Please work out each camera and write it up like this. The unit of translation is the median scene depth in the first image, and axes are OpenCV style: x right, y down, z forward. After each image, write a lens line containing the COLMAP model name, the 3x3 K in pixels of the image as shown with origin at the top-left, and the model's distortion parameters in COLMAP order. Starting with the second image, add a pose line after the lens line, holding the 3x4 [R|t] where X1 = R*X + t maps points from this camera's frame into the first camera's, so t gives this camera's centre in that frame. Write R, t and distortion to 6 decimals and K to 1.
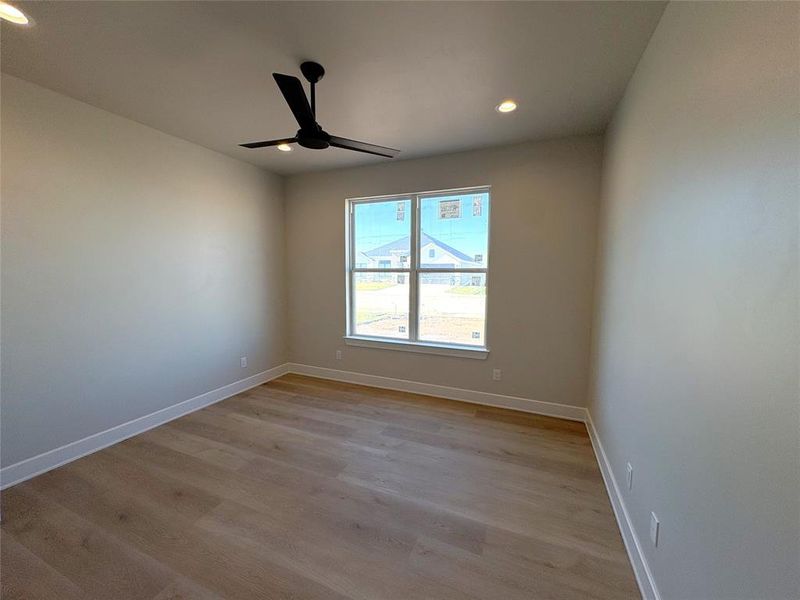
lens RADIAL K [[325.7, 0, 407.2], [0, 325.7, 305.1], [0, 0, 1]] dist [0.002152, -0.000414]
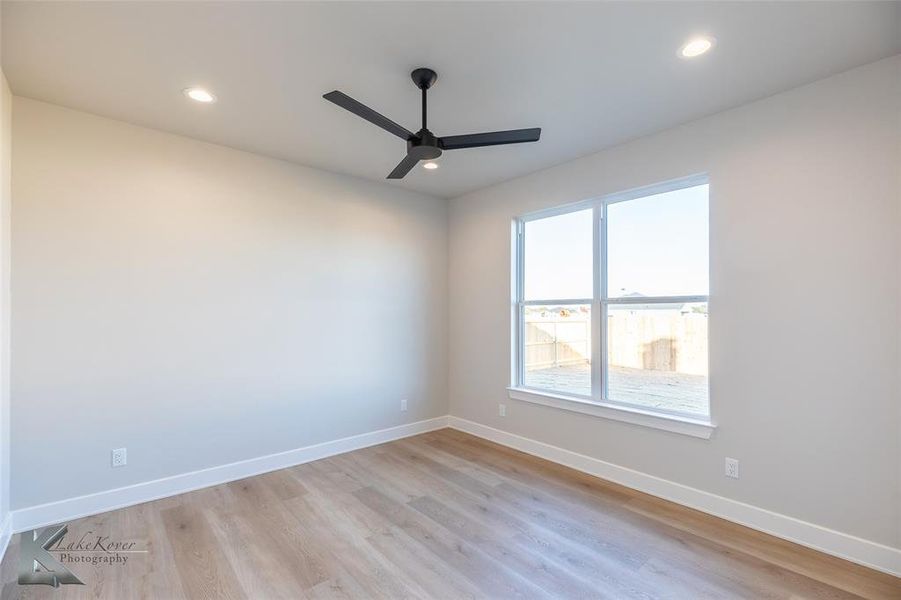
lens RADIAL K [[408.0, 0, 446.8], [0, 408.0, 307.9], [0, 0, 1]] dist [0.010601, -0.002325]
pose [[0.893261, -0.011334, -0.449396, 0.128526], [-0.040616, 0.993559, -0.105791, 0.018189], [0.447701, 0.112751, 0.887046, 0.041819]]
